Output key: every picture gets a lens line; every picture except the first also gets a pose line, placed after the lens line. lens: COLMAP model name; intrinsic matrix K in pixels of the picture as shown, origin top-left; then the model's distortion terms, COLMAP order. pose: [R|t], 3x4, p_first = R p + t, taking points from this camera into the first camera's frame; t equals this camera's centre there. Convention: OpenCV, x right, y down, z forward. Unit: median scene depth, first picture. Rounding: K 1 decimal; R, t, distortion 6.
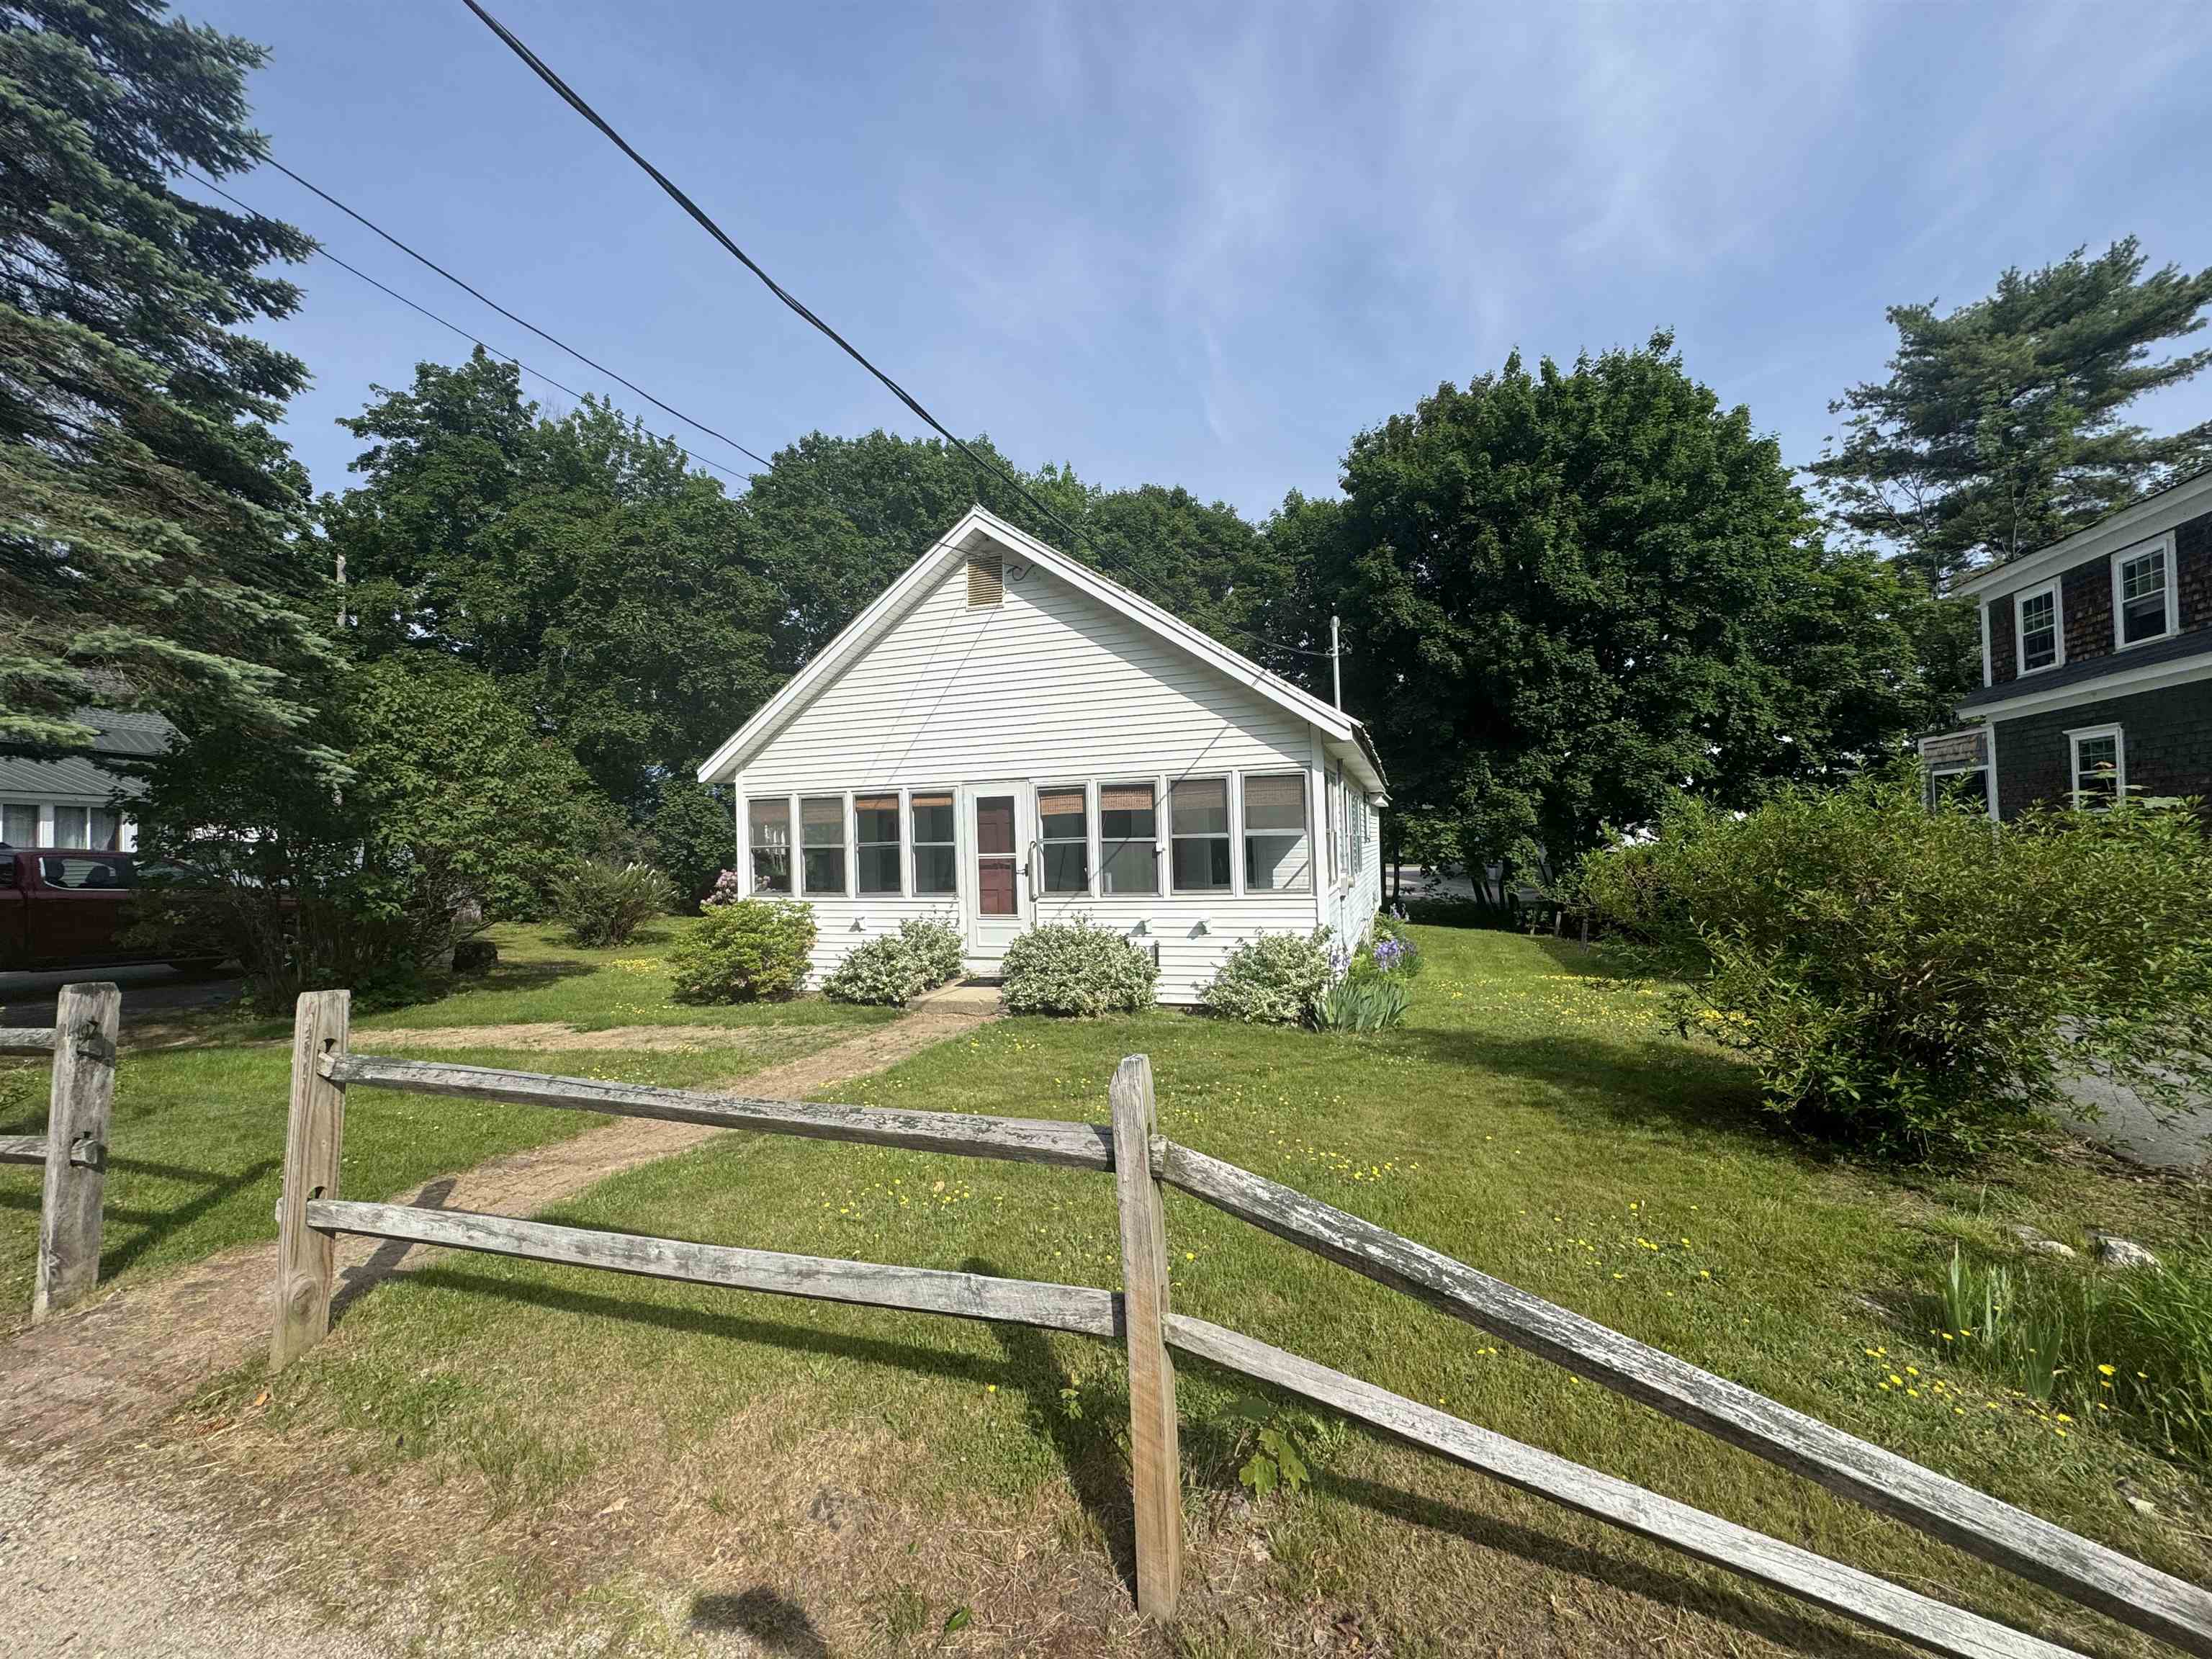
lens RADIAL K [[880.0, 0, 1108.0], [0, 880.0, 826.9], [0, 0, 1]] dist [-0.004520, 0.001007]
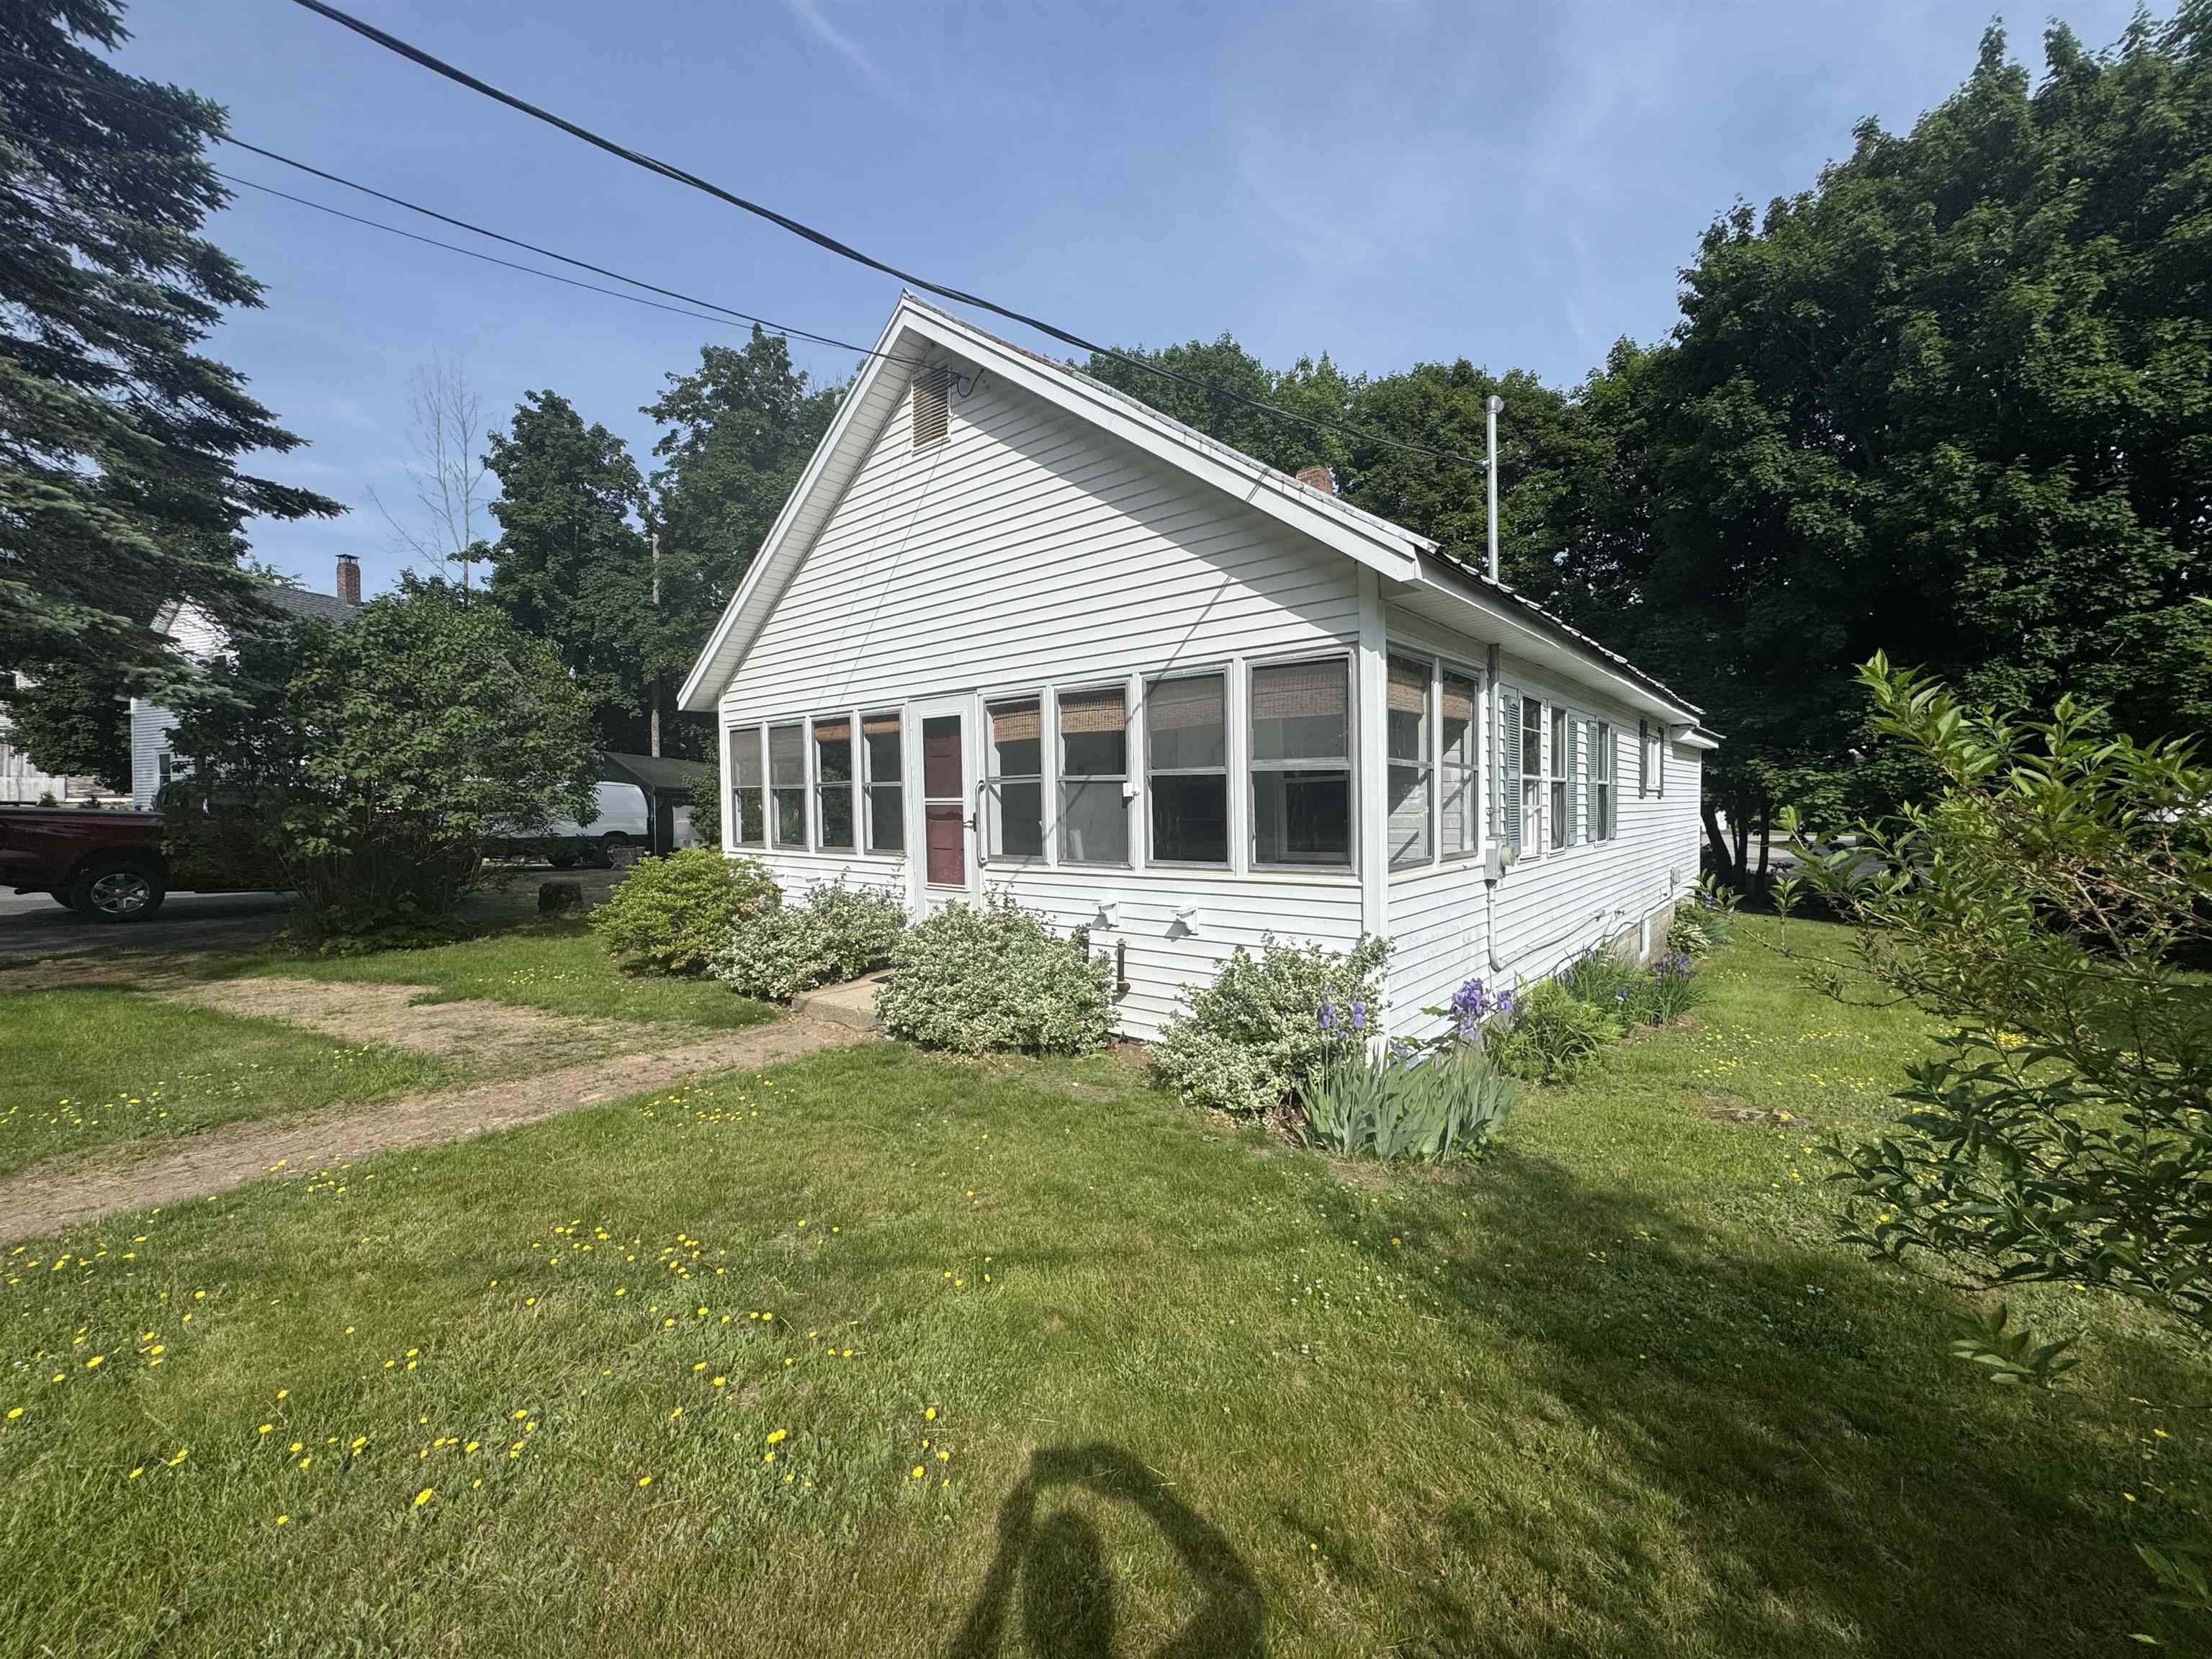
lens RADIAL K [[880.0, 0, 1108.0], [0, 880.0, 826.9], [0, 0, 1]] dist [-0.004520, 0.001007]
pose [[0.936005, 0.025725, -0.351045, 0.224391], [-0.008112, 0.998637, 0.051553, 0.014611], [0.351893, -0.045407, 0.934938, 0.350705]]
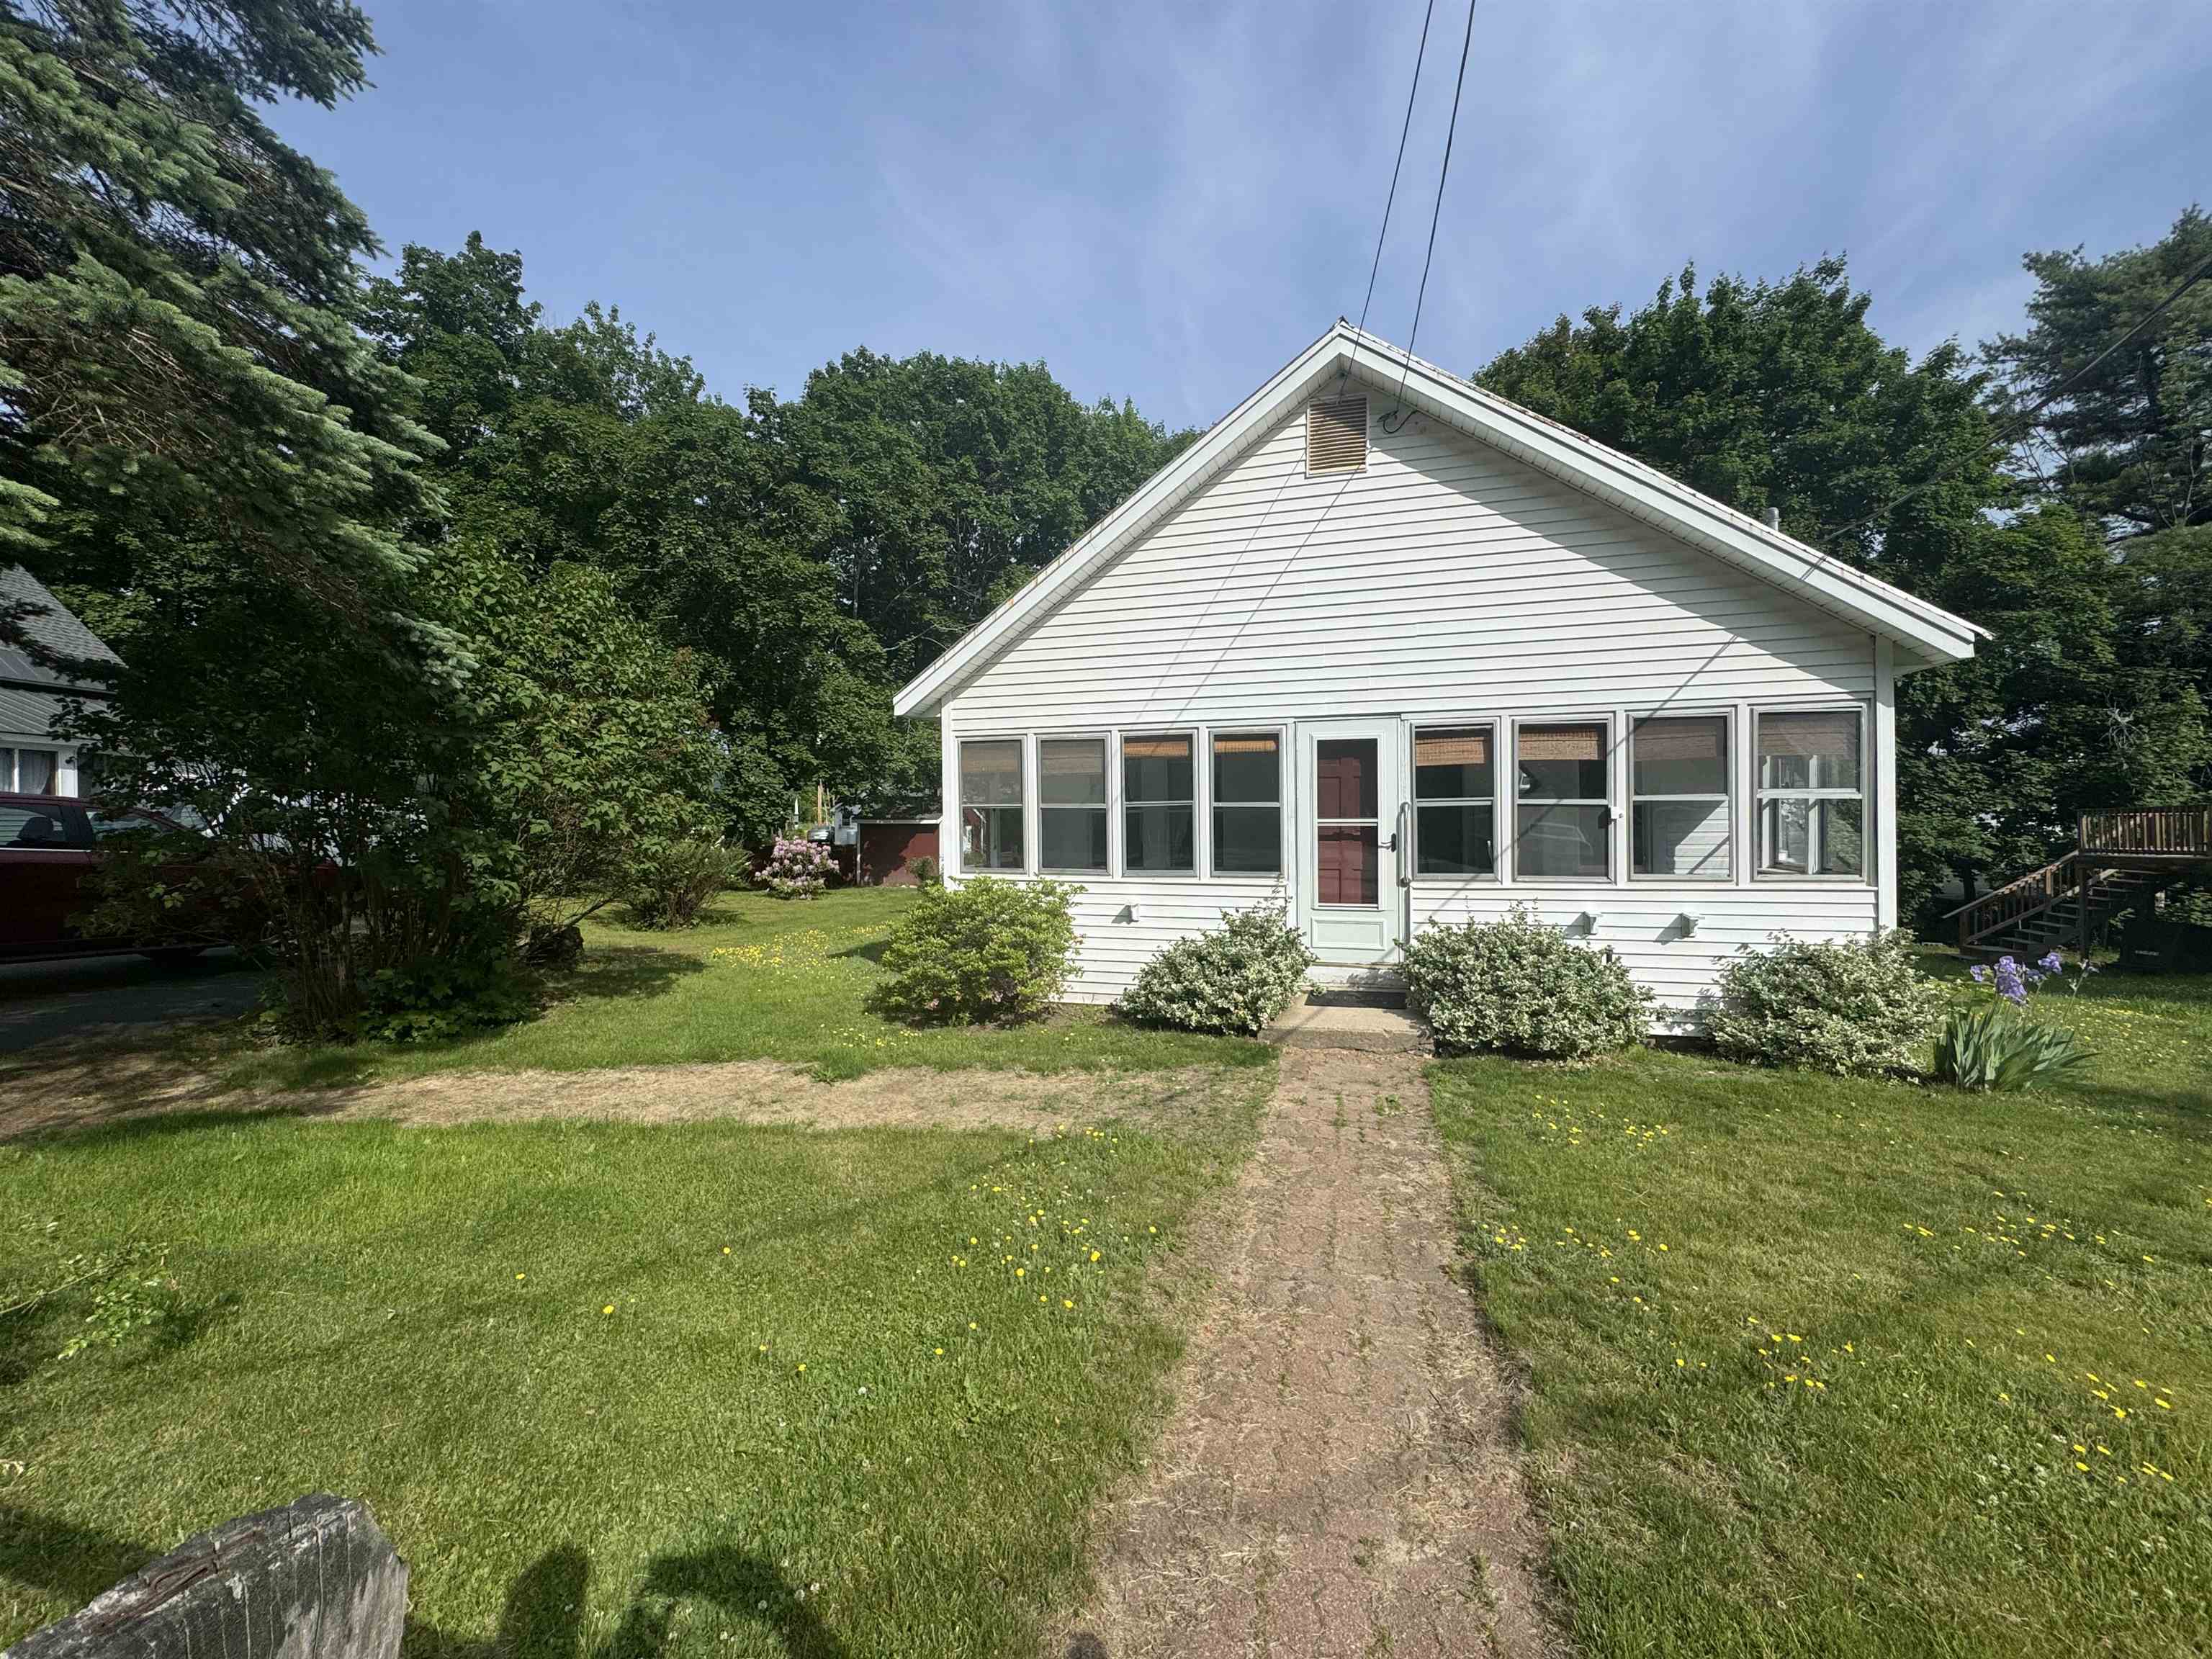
lens RADIAL K [[880.0, 0, 1108.0], [0, 880.0, 826.9], [0, 0, 1]] dist [-0.004520, 0.001007]
pose [[0.999233, 0.016668, 0.035421, -0.315605], [-0.017634, 0.999476, 0.027128, 0.018923], [-0.034950, -0.027731, 0.999004, 0.265361]]
